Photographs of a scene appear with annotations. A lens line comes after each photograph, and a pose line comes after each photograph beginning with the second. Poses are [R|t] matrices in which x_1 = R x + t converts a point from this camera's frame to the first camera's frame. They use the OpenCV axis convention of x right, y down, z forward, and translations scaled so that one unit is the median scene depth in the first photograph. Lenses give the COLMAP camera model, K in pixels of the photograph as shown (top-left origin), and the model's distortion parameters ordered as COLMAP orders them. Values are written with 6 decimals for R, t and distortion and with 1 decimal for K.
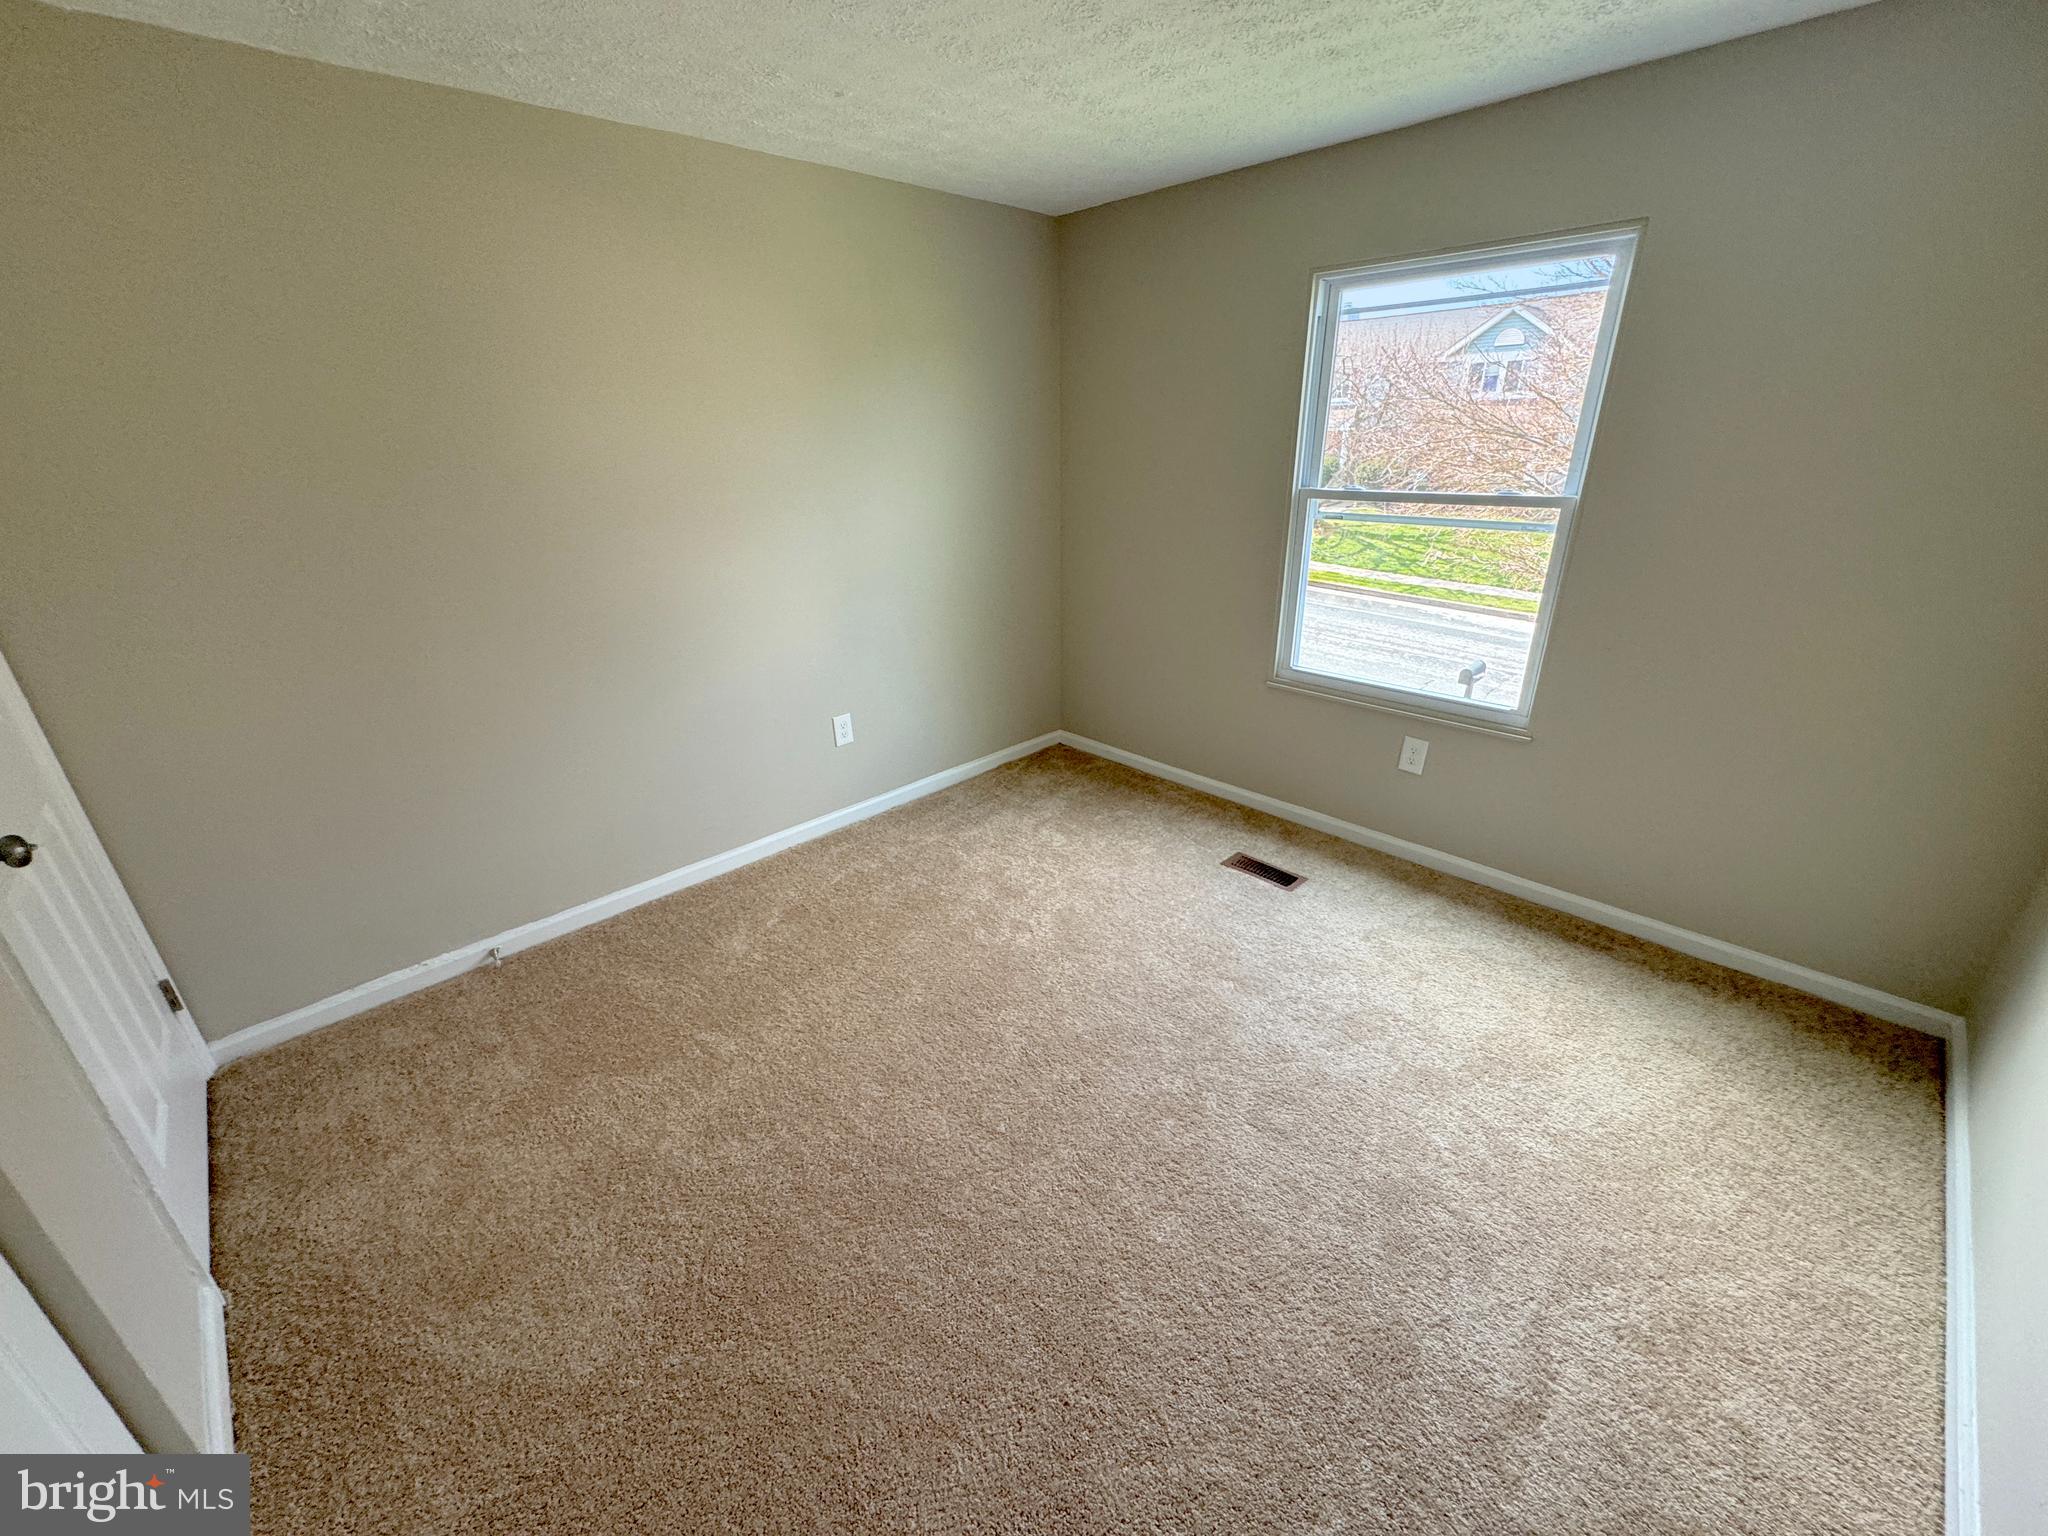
lens RADIAL K [[821.1, 0, 1014.8], [0, 821.1, 769.6], [0, 0, 1]] dist [-0.002093, -0.000443]
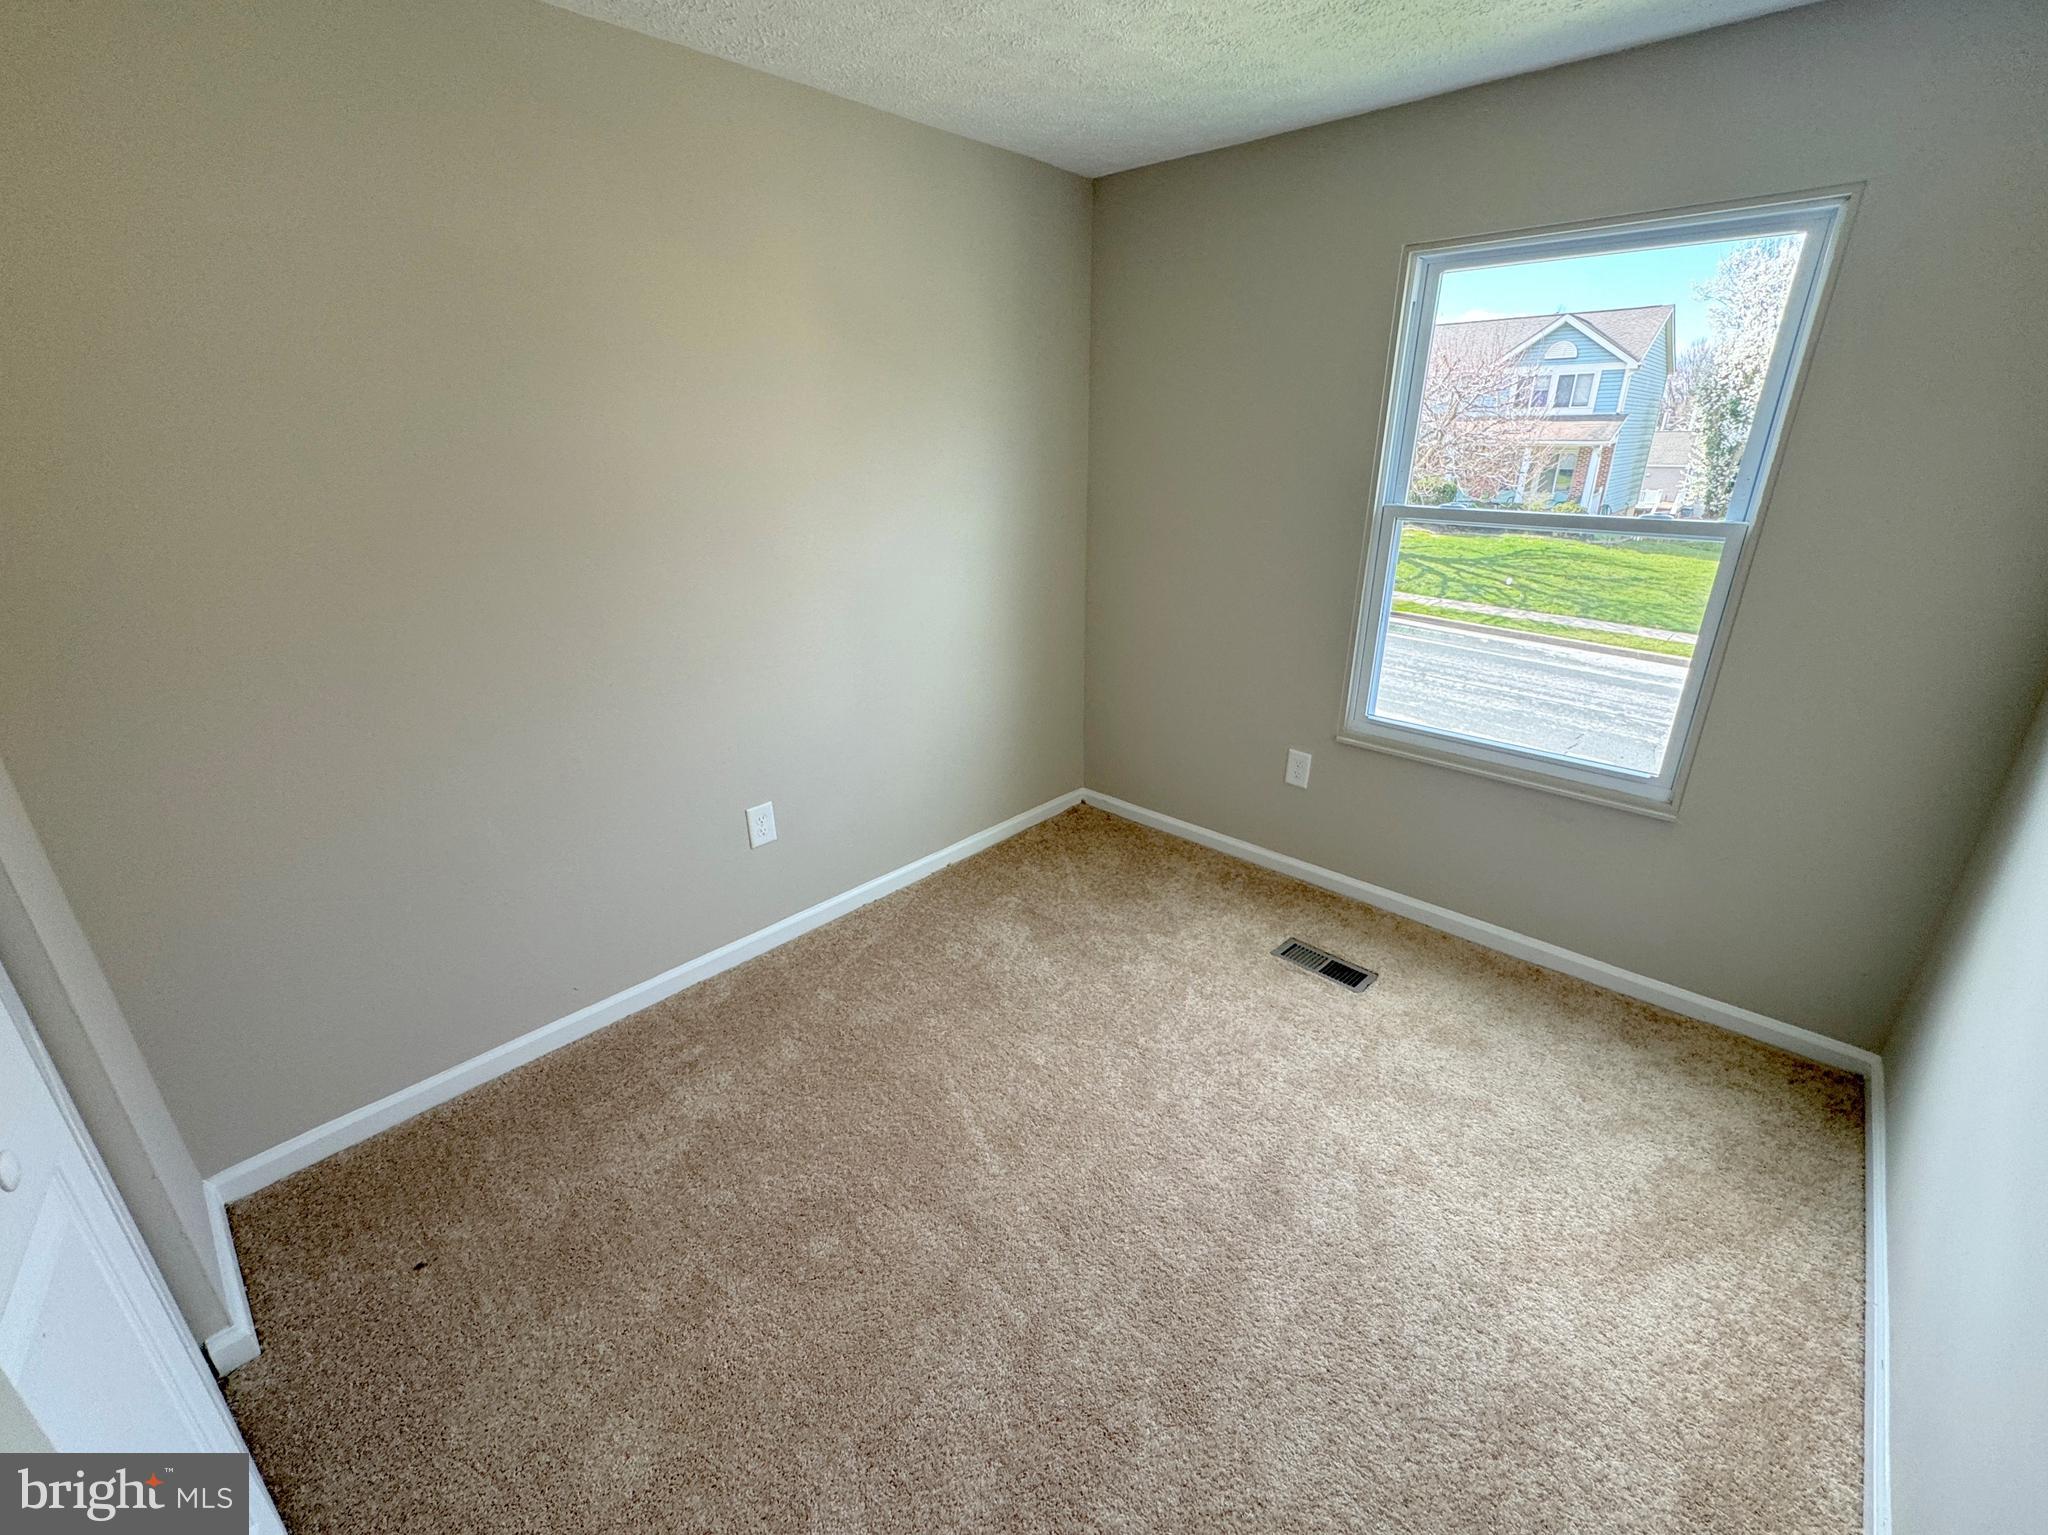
lens RADIAL K [[821.1, 0, 959.6], [0, 821.1, 635.5], [0, 0, 1]] dist [-0.002093, -0.000443]
pose [[0.998940, 0.020203, 0.041352, -0.093309], [-0.012272, 0.982896, -0.183753, -0.041945], [-0.044357, 0.183051, 0.982102, 0.195884]]
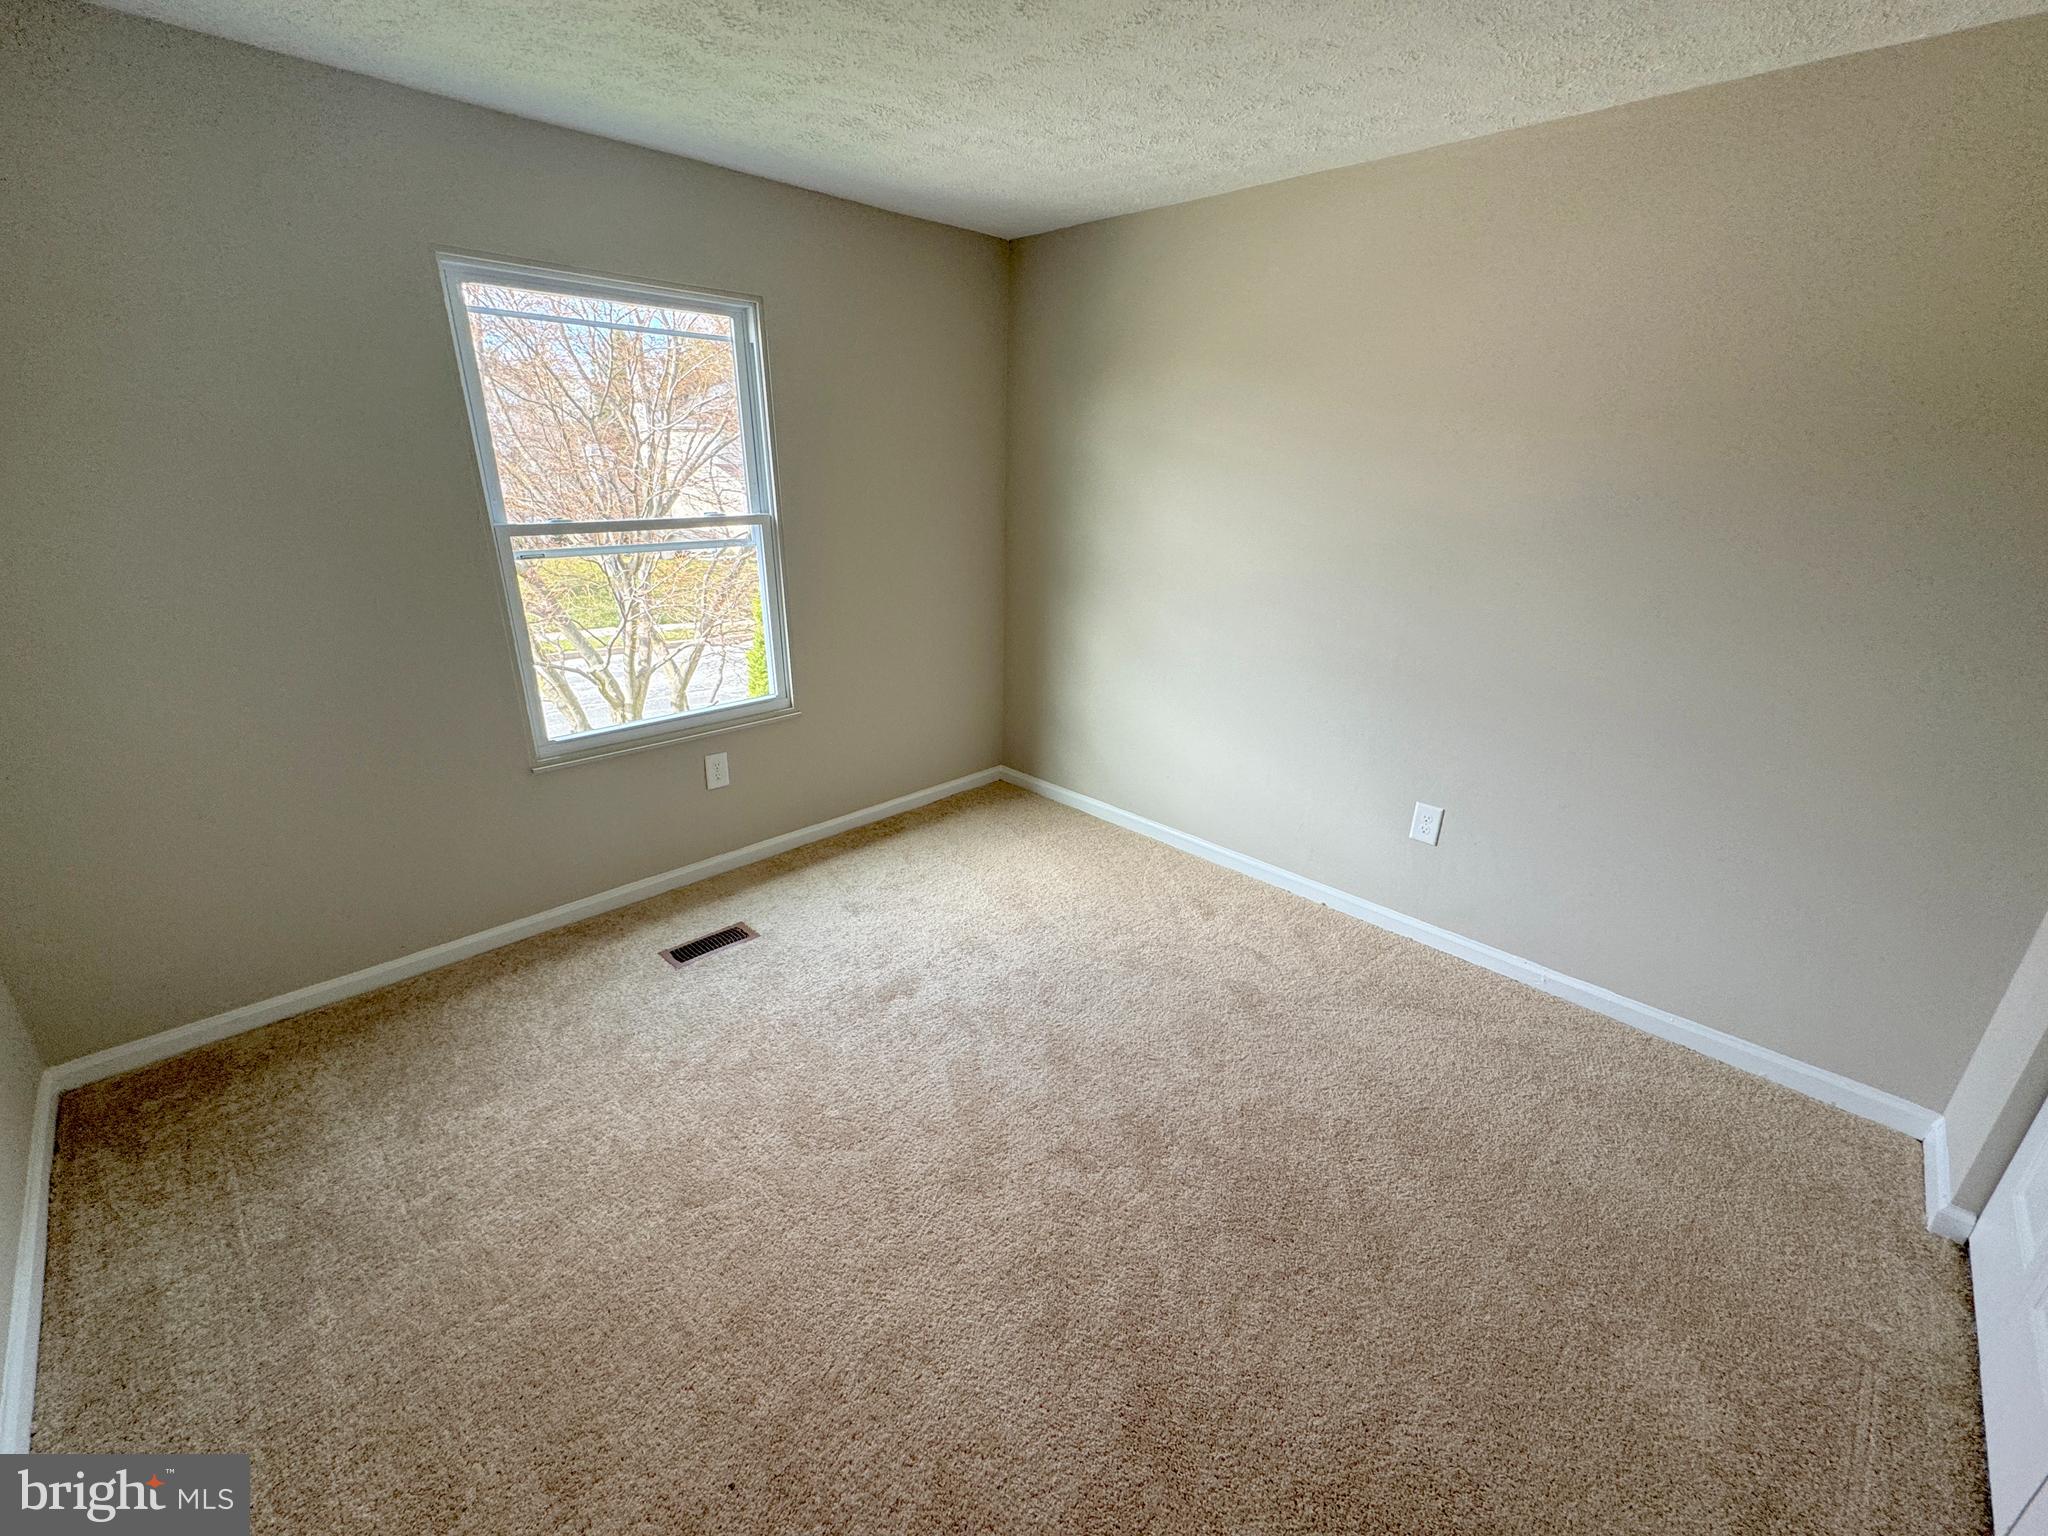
lens RADIAL K [[821.1, 0, 1023.6], [0, 821.1, 768.0], [0, 0, 1]] dist [-0.002093, -0.000443]
pose [[-0.012403, -0.326126, 0.945245, -0.525776], [0.377586, 0.873802, 0.306431, -0.205455], [-0.925892, 0.360712, 0.112303, 0.579369]]
